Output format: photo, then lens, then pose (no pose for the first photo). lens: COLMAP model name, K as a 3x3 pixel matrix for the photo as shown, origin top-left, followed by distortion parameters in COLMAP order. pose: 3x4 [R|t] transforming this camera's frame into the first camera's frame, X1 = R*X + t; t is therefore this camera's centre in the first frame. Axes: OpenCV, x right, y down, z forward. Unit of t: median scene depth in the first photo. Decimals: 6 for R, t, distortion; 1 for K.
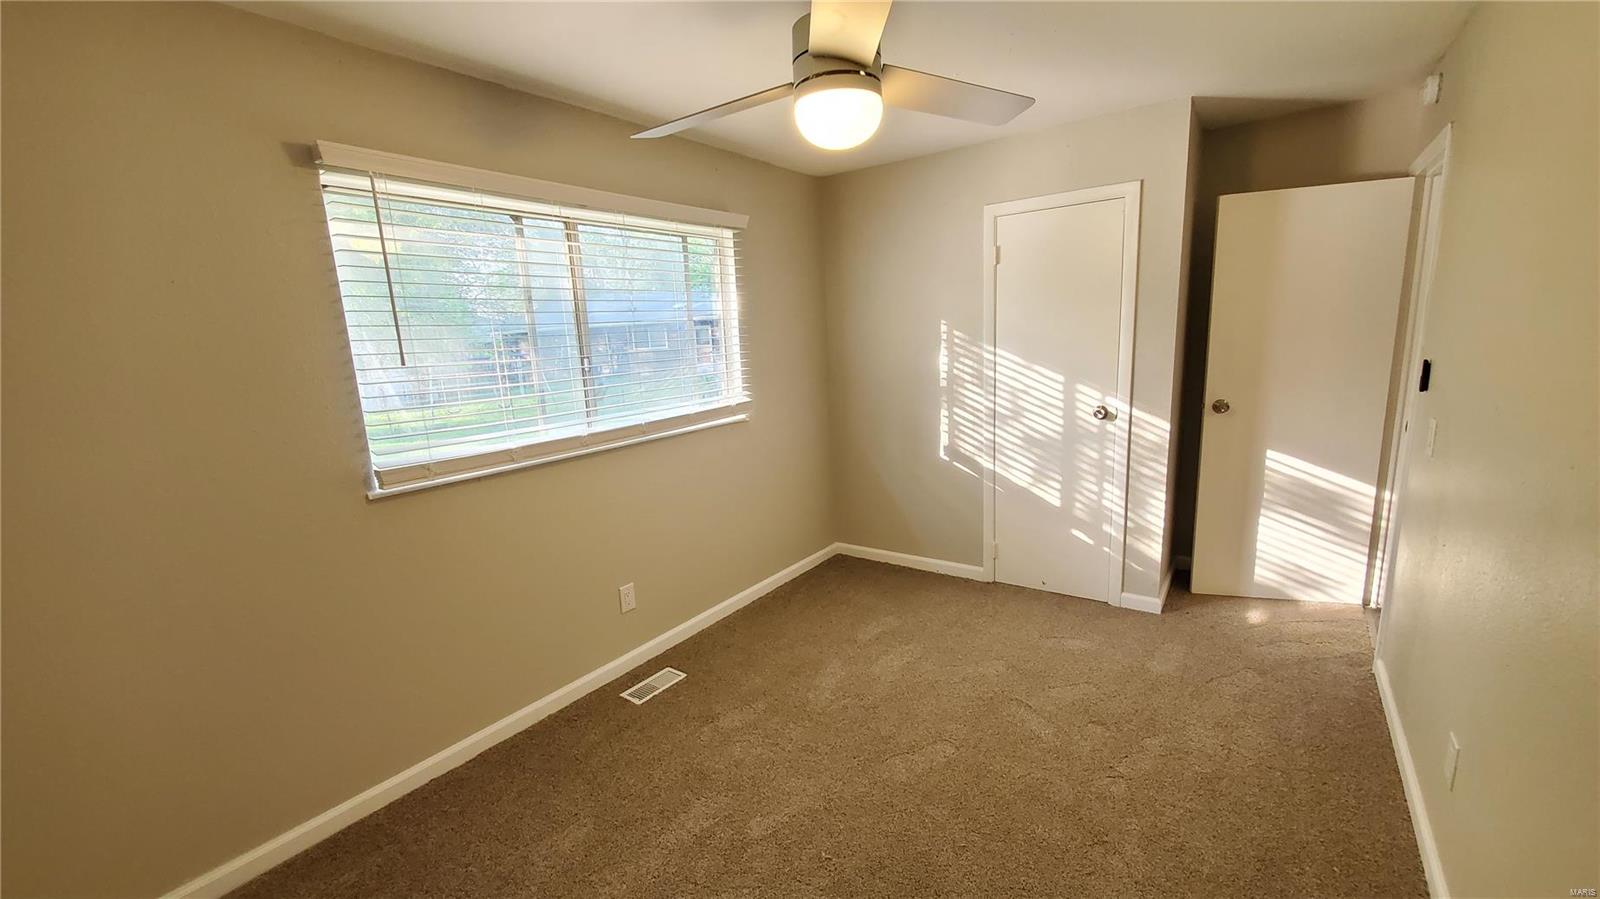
lens RADIAL K [[632.4, 0, 797.7], [0, 632.4, 447.4], [0, 0, 1]] dist [0.001812, -0.000317]
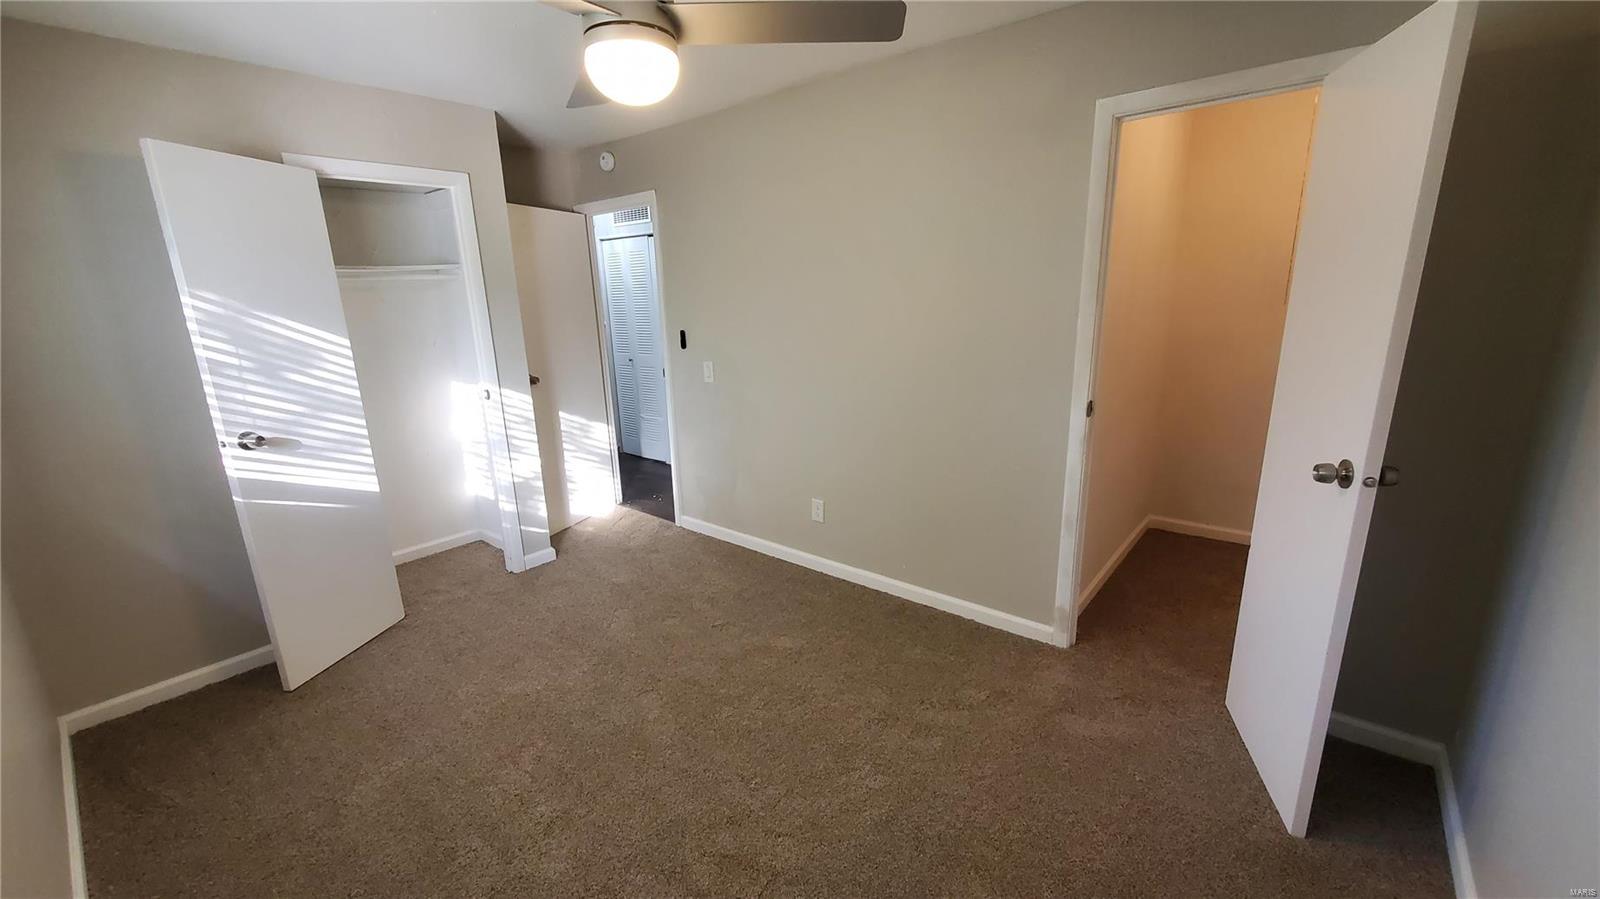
lens RADIAL K [[631.9, 0, 798.2], [0, 631.9, 448.6], [0, 0, 1]] dist [0.002510, -0.000420]
pose [[0.078888, -0.194209, 0.977783, -0.359603], [0.211861, 0.961700, 0.173921, -0.030456], [-0.974111, 0.193434, 0.117012, 0.279157]]
